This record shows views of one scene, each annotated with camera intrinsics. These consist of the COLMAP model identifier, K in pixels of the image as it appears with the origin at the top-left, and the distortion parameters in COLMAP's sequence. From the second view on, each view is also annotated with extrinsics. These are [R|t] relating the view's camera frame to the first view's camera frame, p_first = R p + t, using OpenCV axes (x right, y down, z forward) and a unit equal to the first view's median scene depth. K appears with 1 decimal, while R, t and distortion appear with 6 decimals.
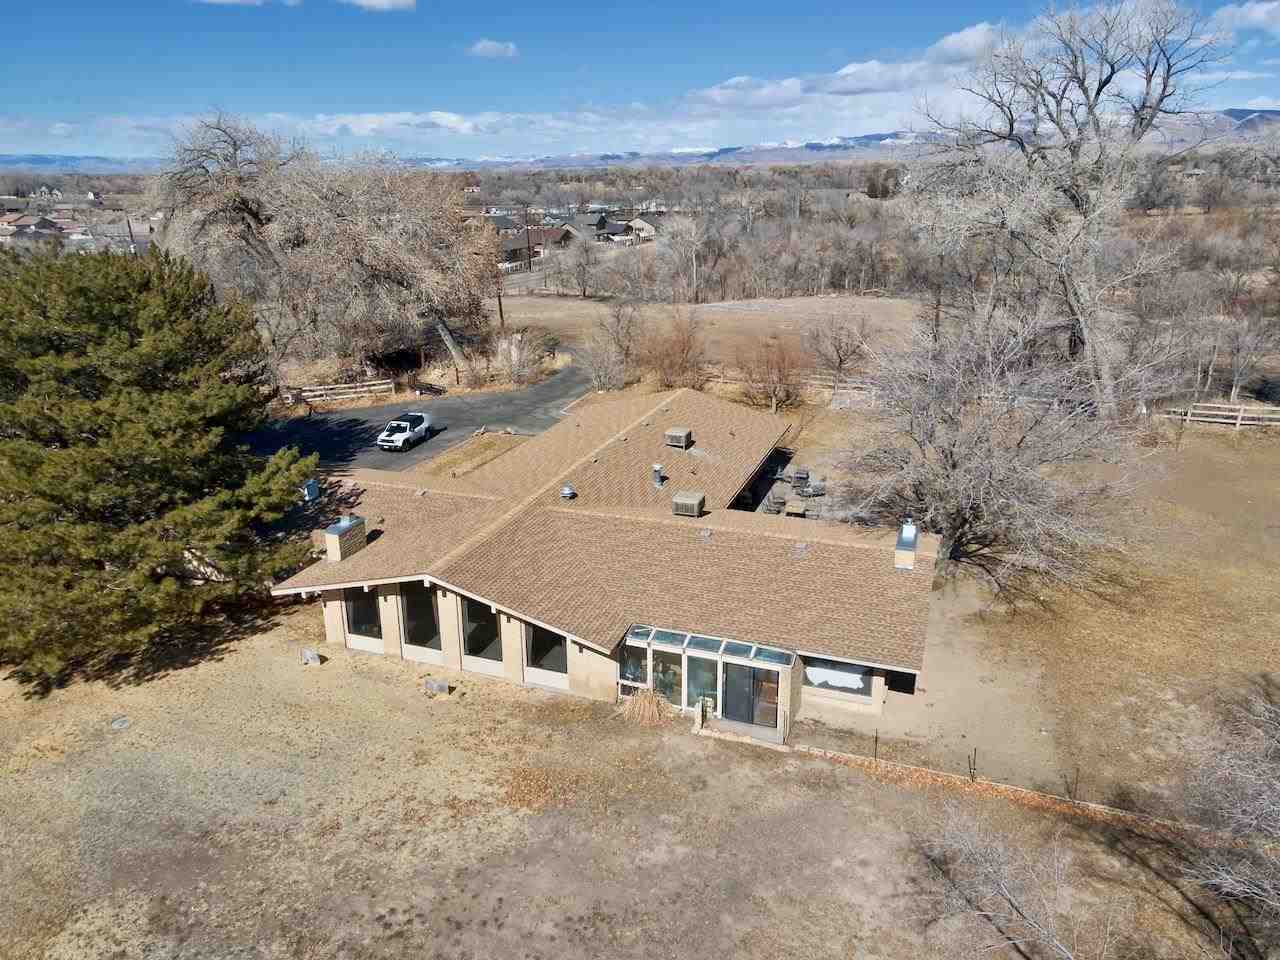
lens RADIAL K [[920.8, 0, 640.0], [0, 920.8, 480.0], [0, 0, 1]] dist [0.036771, 0.015842]
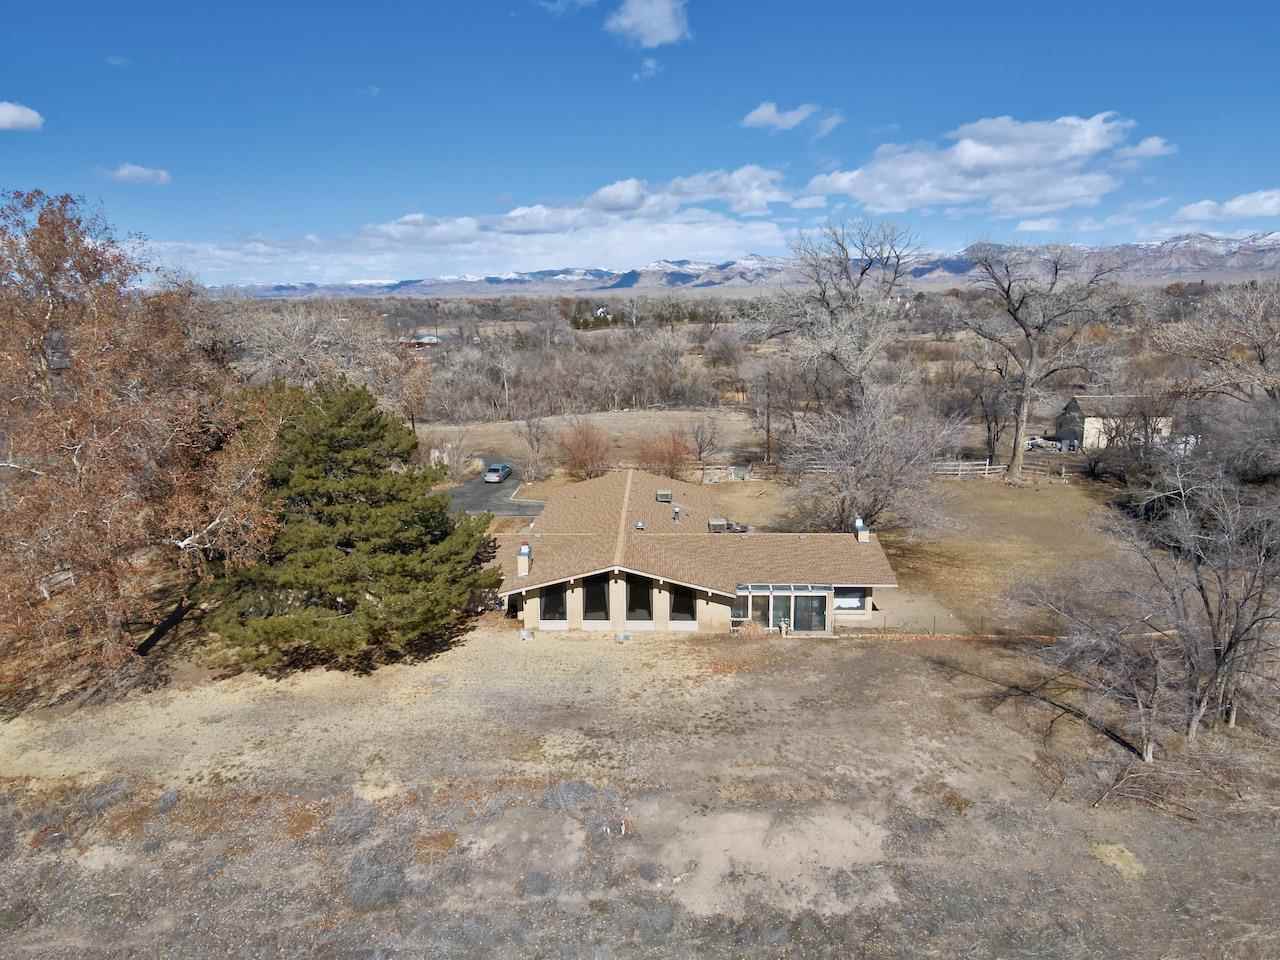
lens RADIAL K [[920.8, 0, 640.0], [0, 920.8, 480.0], [0, 0, 1]] dist [0.036771, 0.015842]
pose [[0.946387, -0.059735, 0.317465, -0.668407], [0.101140, 0.988136, -0.115574, 0.137491], [-0.306795, 0.141486, 0.941201, -0.549934]]
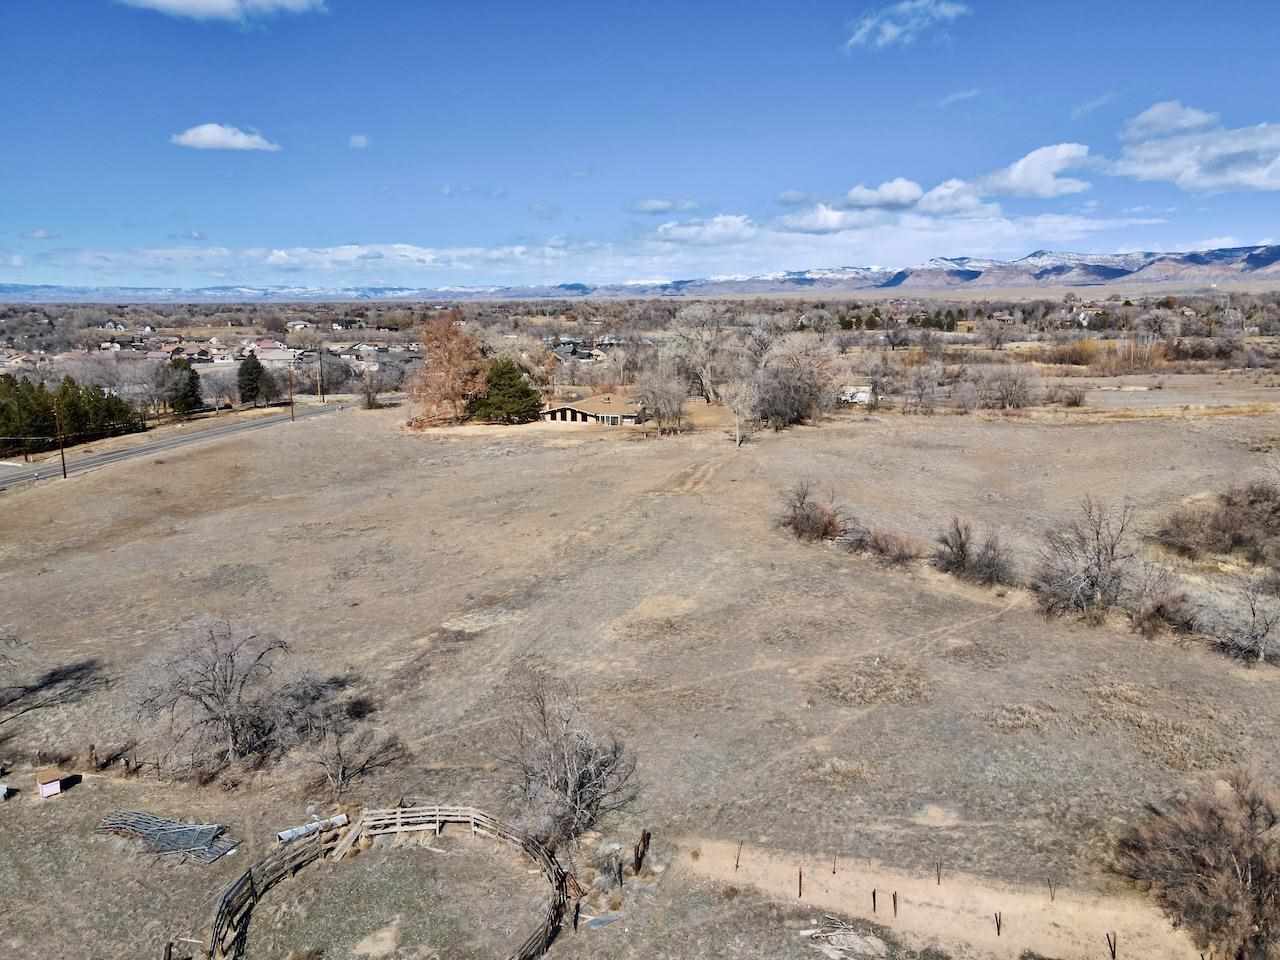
lens RADIAL K [[920.8, 0, 640.0], [0, 920.8, 480.0], [0, 0, 1]] dist [0.036771, 0.015842]
pose [[0.998912, -0.002537, 0.046576, -0.012933], [0.008590, 0.991447, -0.130225, 1.421769], [-0.045847, 0.130483, 0.990390, -5.234414]]
